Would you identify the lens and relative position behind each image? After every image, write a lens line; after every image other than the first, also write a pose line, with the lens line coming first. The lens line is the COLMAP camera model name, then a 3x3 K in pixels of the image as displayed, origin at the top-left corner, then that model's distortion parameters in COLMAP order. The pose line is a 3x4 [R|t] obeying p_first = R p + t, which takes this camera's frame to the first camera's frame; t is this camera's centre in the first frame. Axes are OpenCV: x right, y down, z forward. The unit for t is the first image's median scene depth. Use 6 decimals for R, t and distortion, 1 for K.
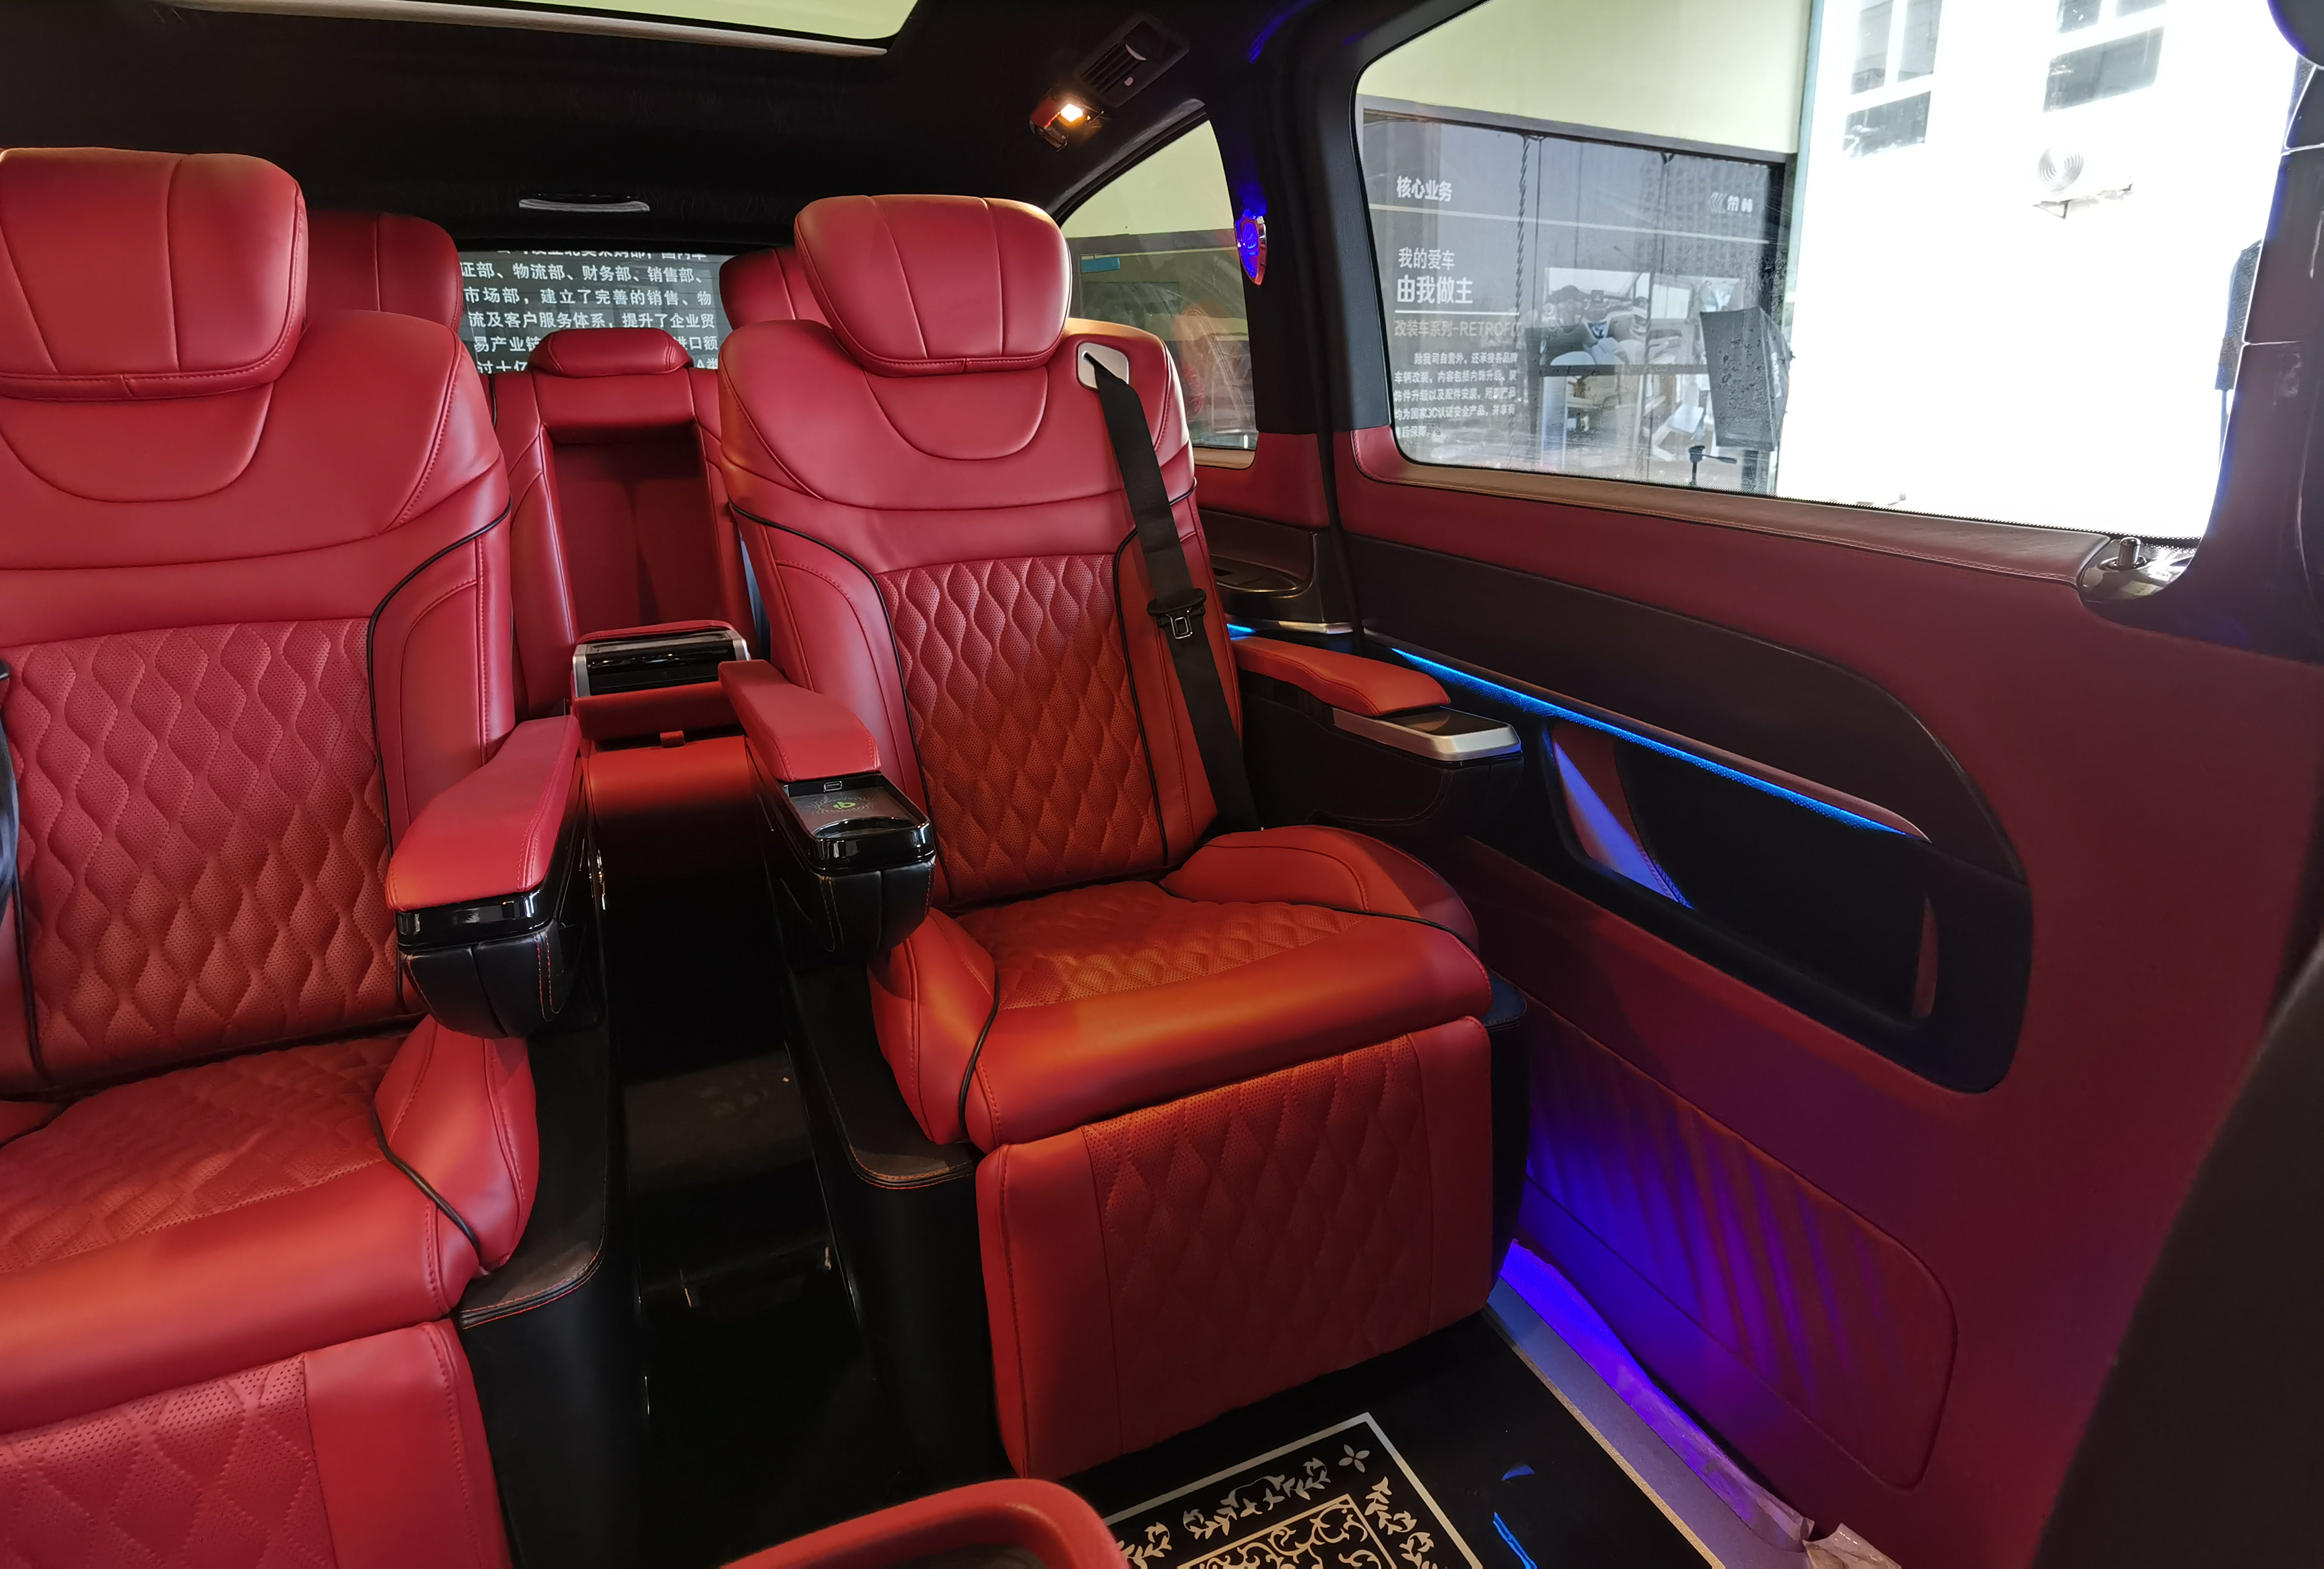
lens RADIAL K [[1228.4, 0, 1174.2], [0, 1228.4, 773.1], [0, 0, 1]] dist [0.000948, 0.000217]
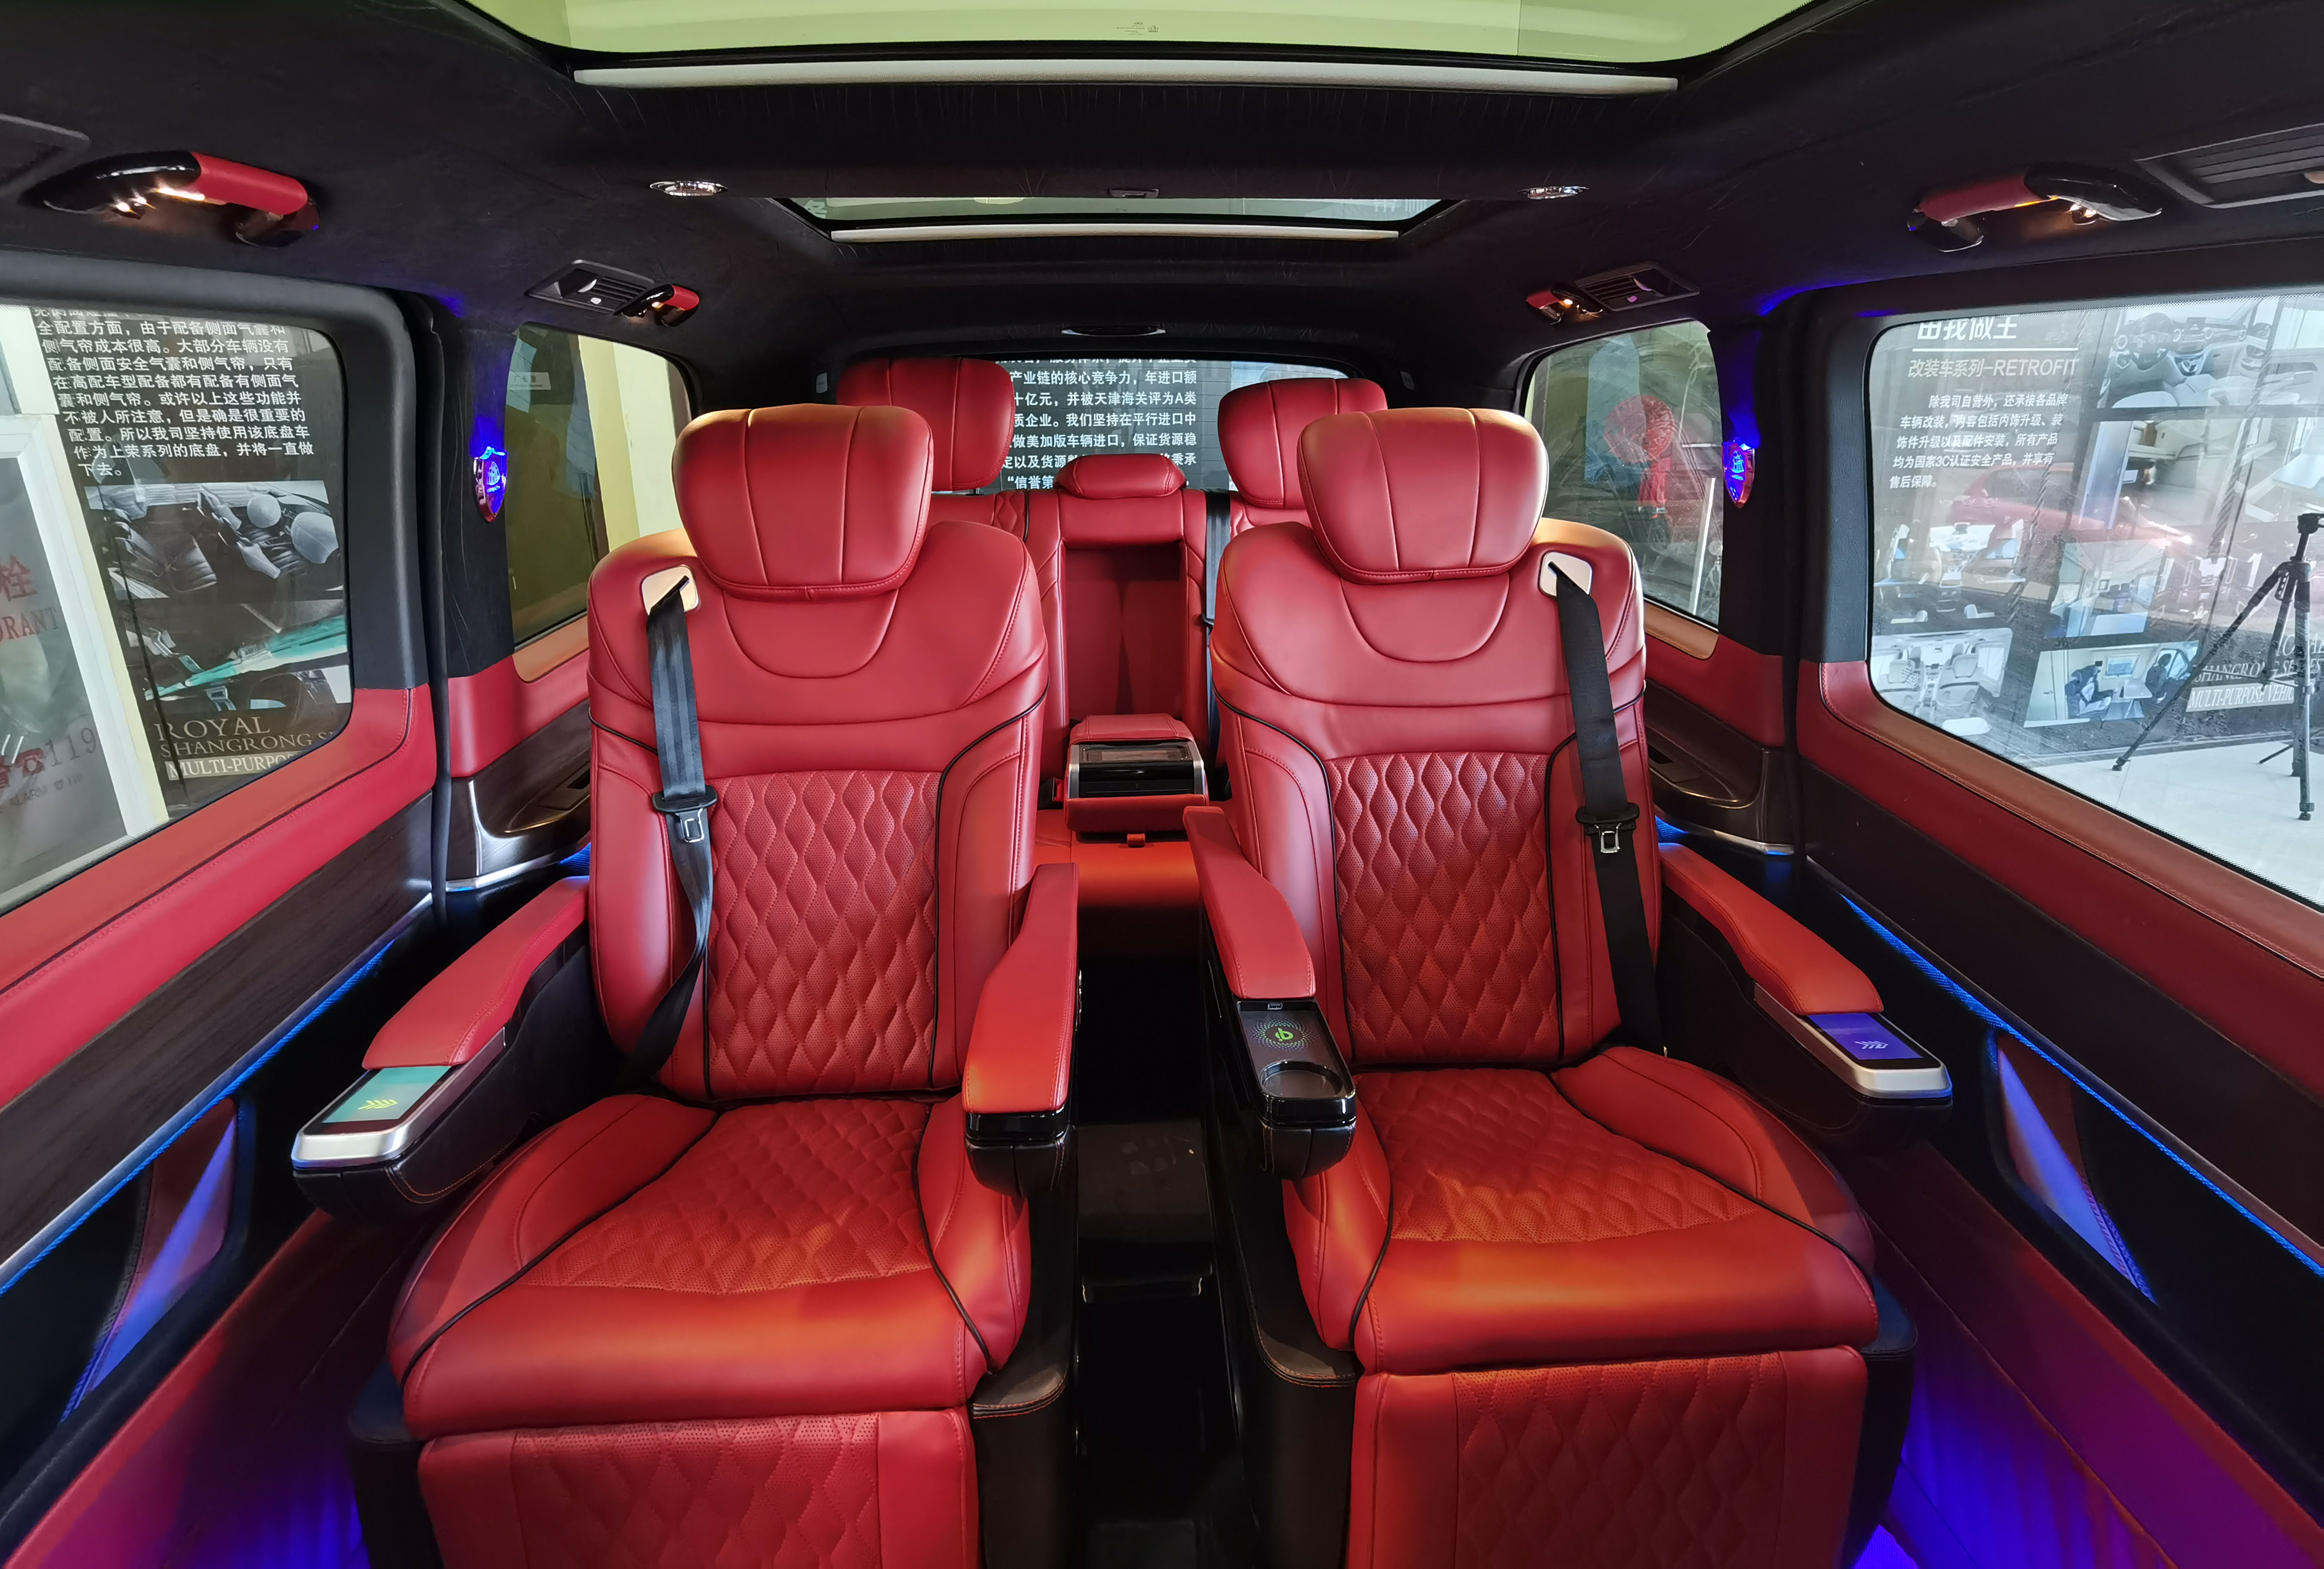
lens RADIAL K [[1209.9, 0, 1150.0], [0, 1209.9, 787.5], [0, 0, 1]] dist [-0.005660, 0.009286]
pose [[0.934044, 0.138280, -0.329303, -0.025003], [-0.128559, 0.990378, 0.051227, -0.162074], [0.333218, -0.005513, 0.942834, -0.095223]]
